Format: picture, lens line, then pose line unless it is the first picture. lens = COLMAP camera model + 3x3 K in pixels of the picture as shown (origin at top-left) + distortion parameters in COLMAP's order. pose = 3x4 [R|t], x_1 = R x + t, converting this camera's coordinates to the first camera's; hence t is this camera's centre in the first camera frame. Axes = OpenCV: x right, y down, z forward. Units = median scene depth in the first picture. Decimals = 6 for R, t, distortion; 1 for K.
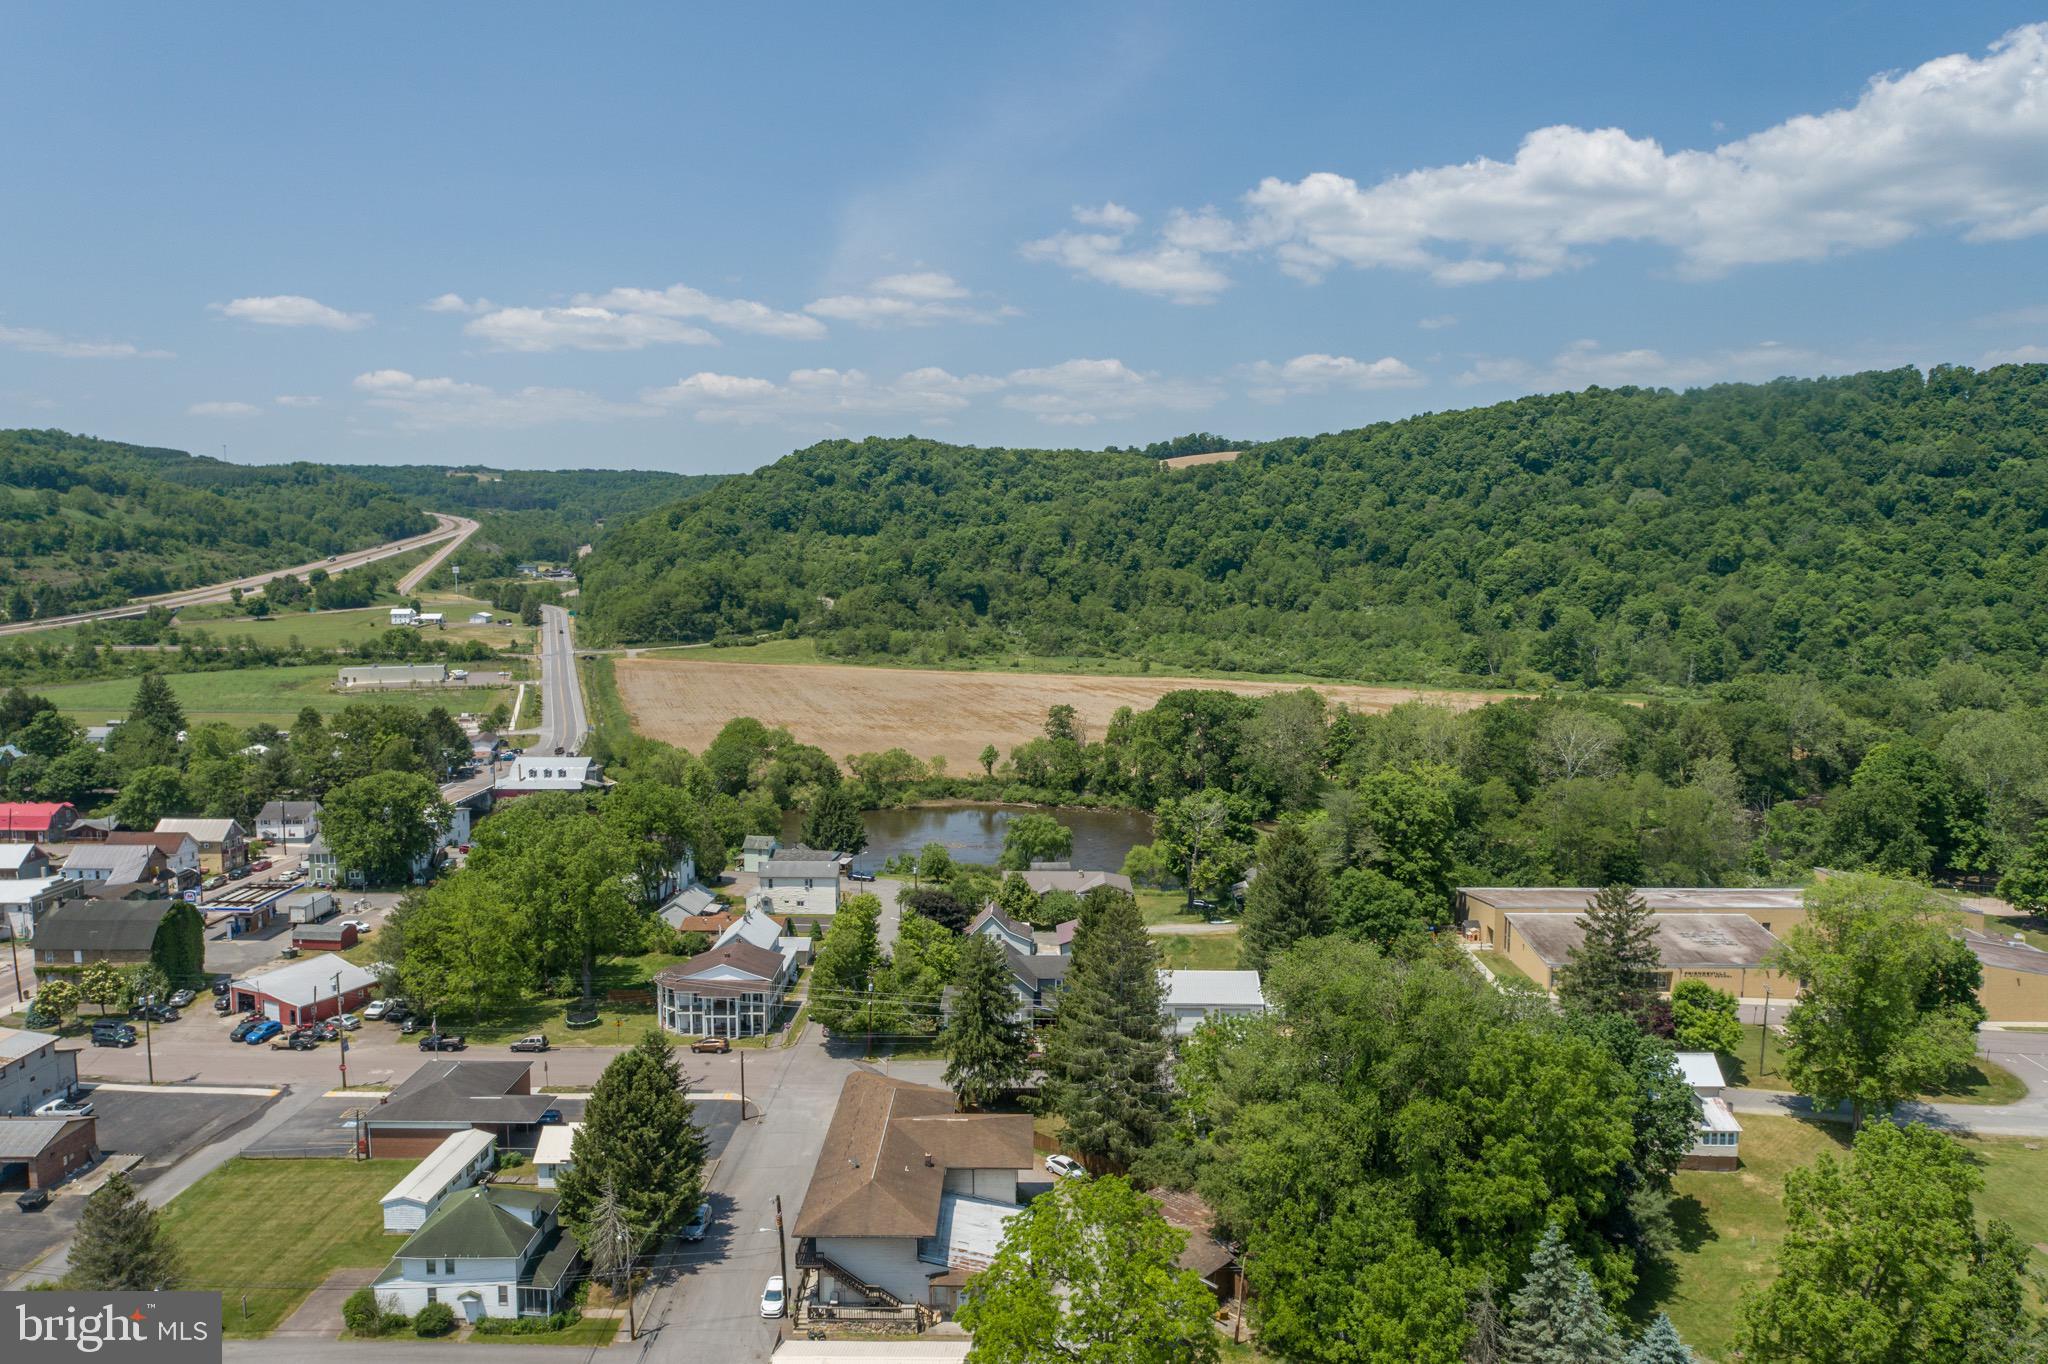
lens RADIAL K [[1387.8, 0, 1026.5], [0, 1387.8, 686.8], [0, 0, 1]] dist [-0.003517, 0.014199]
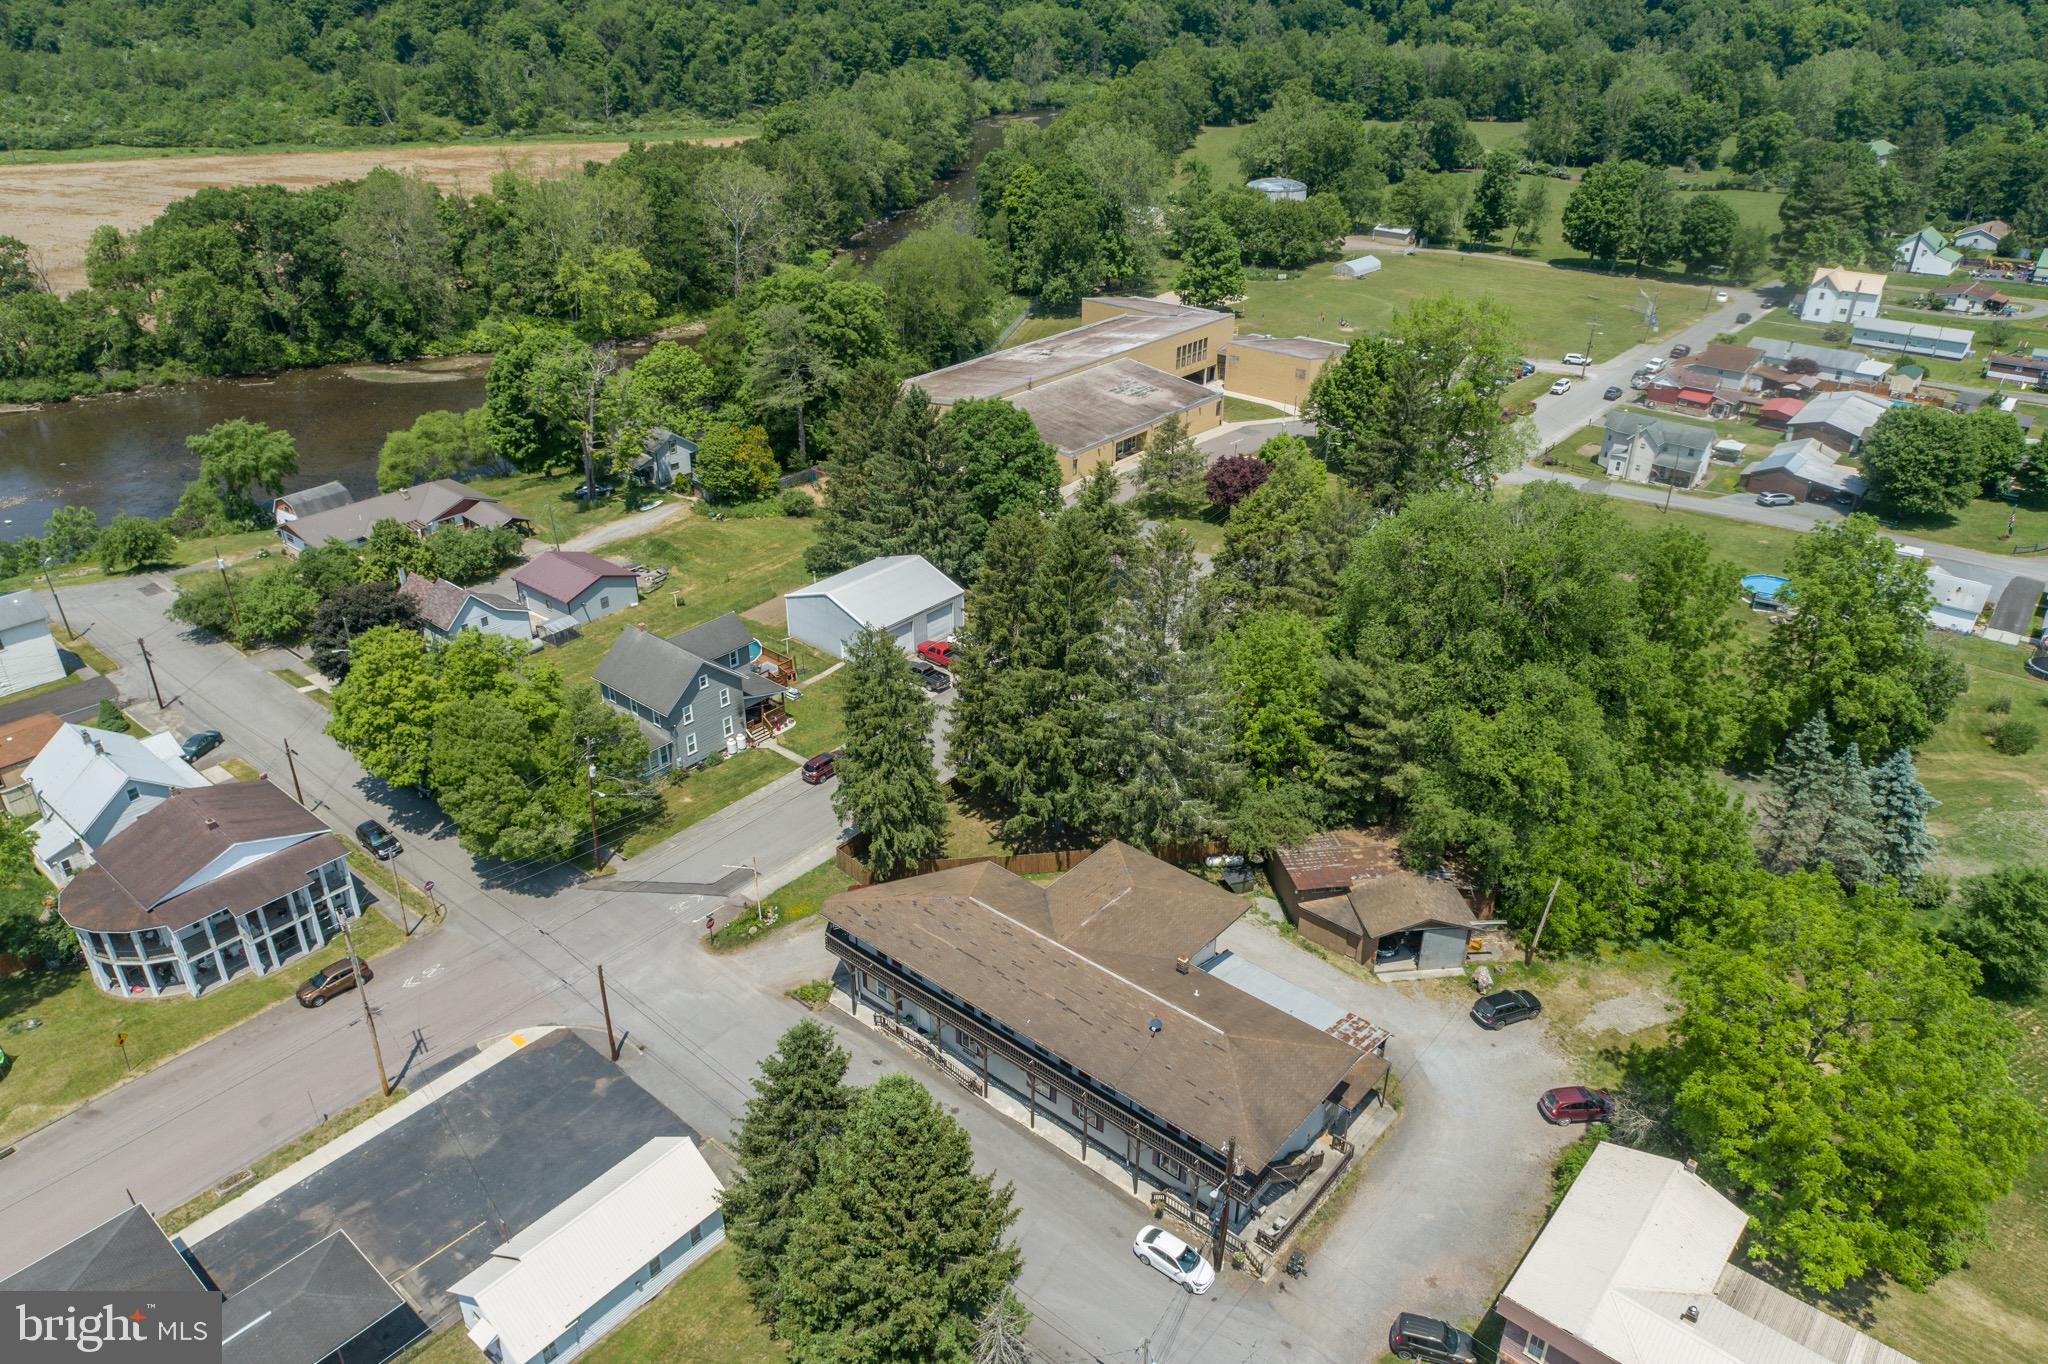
lens RADIAL K [[1387.8, 0, 1024.4], [0, 1387.8, 678.2], [0, 0, 1]] dist [-0.003517, 0.014199]
pose [[0.639660, -0.359995, 0.679146, -0.086806], [0.080517, 0.910067, 0.406564, -0.012011], [-0.764430, -0.205380, 0.611119, 0.108298]]
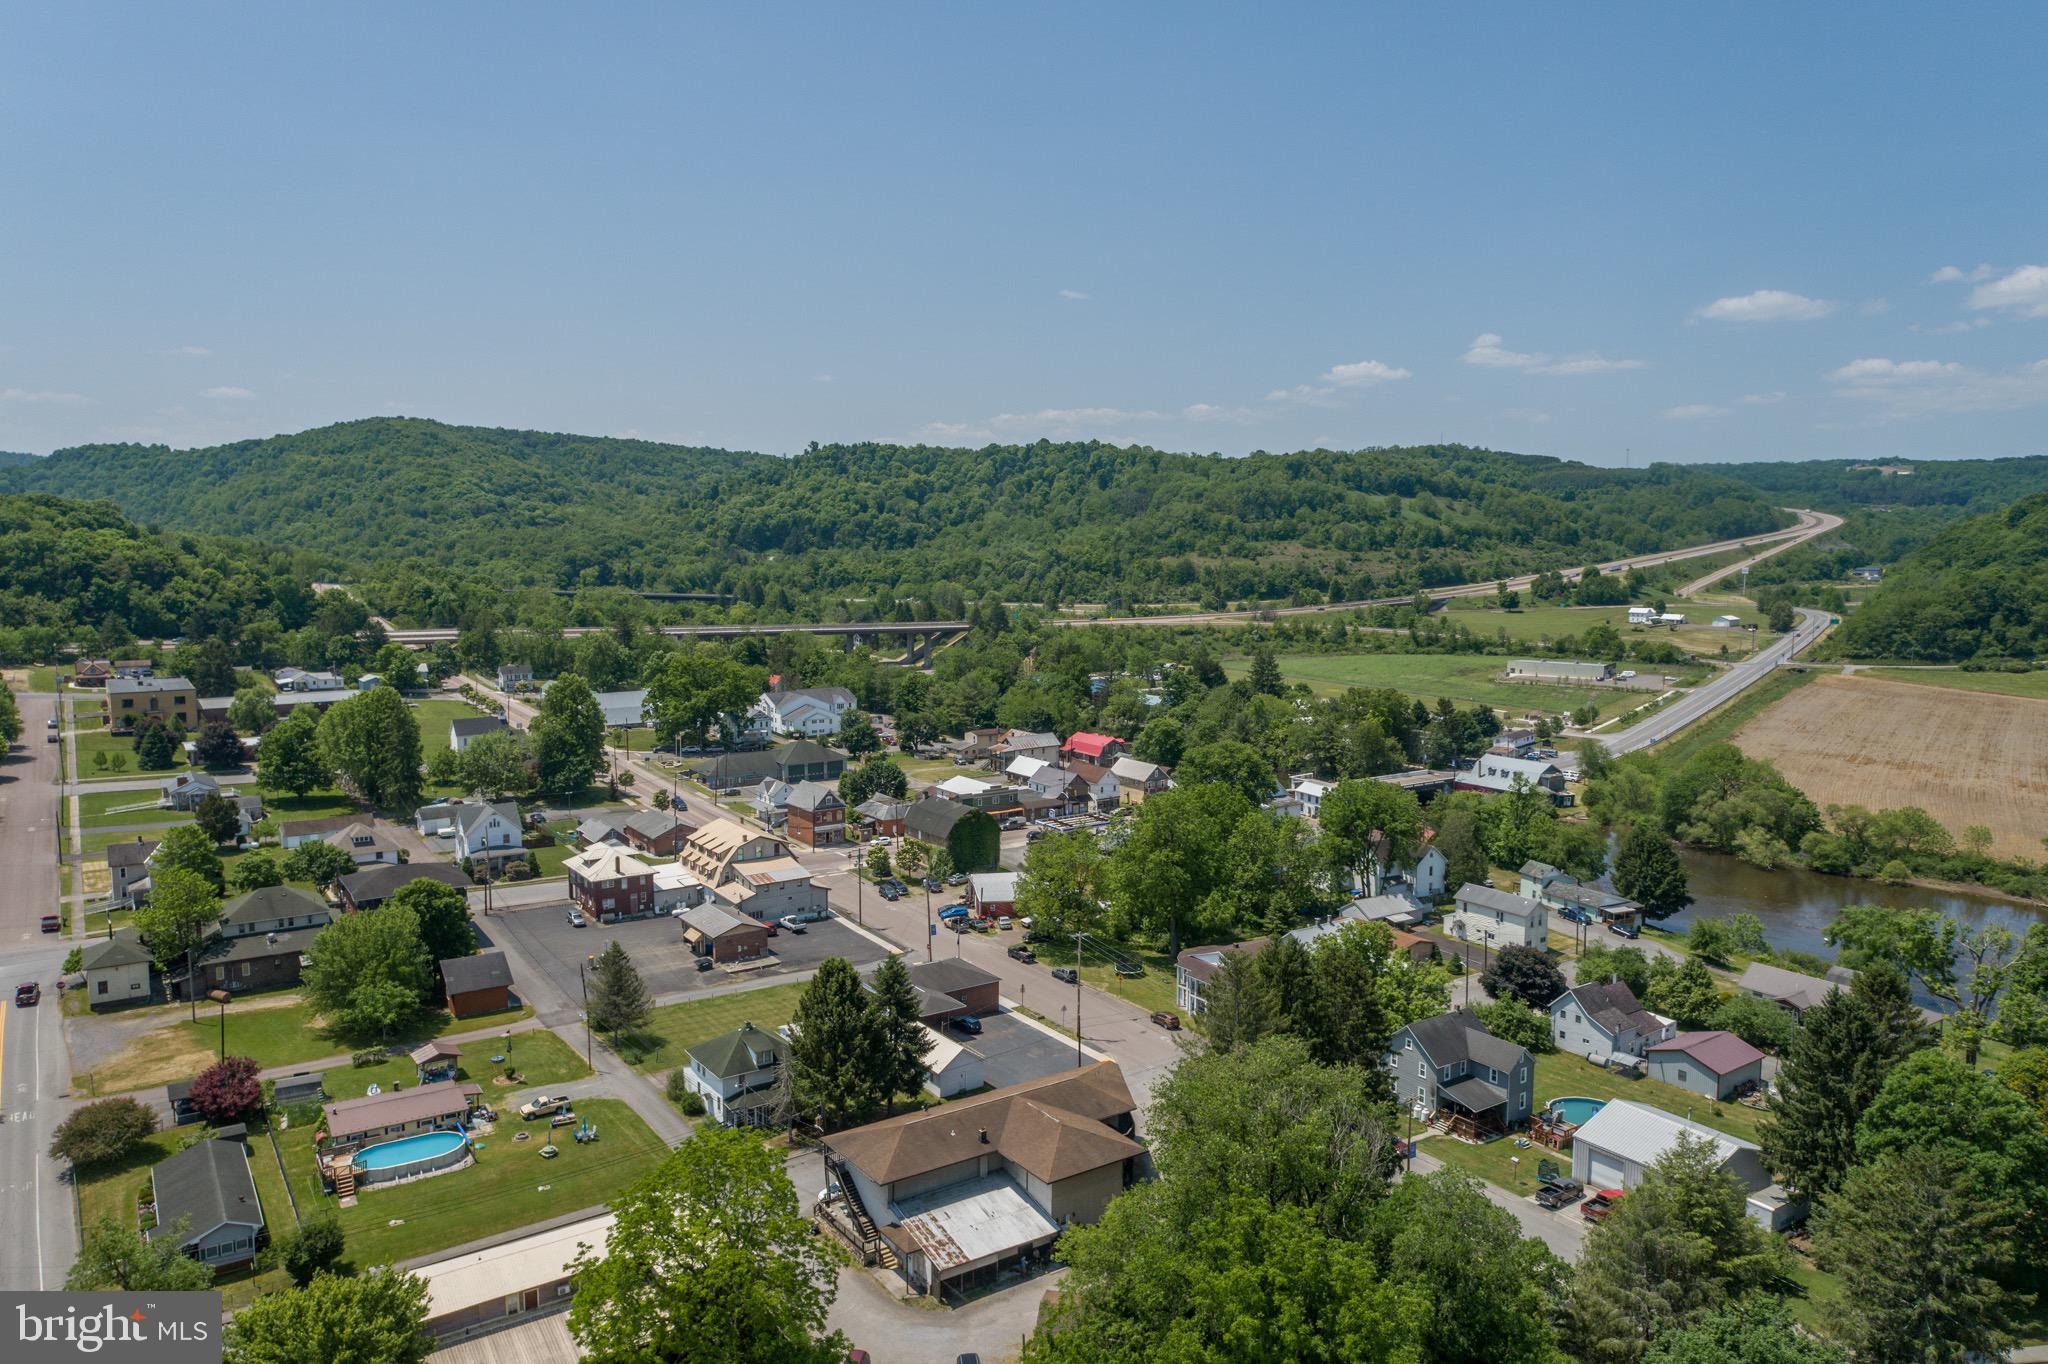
lens RADIAL K [[1387.8, 0, 1018.3], [0, 1387.8, 693.5], [0, 0, 1]] dist [-0.003517, 0.014199]
pose [[0.573315, 0.095017, -0.813807, 0.122476], [-0.090467, 0.994521, 0.052384, -0.007320], [0.814325, 0.043590, 0.578770, 0.065512]]
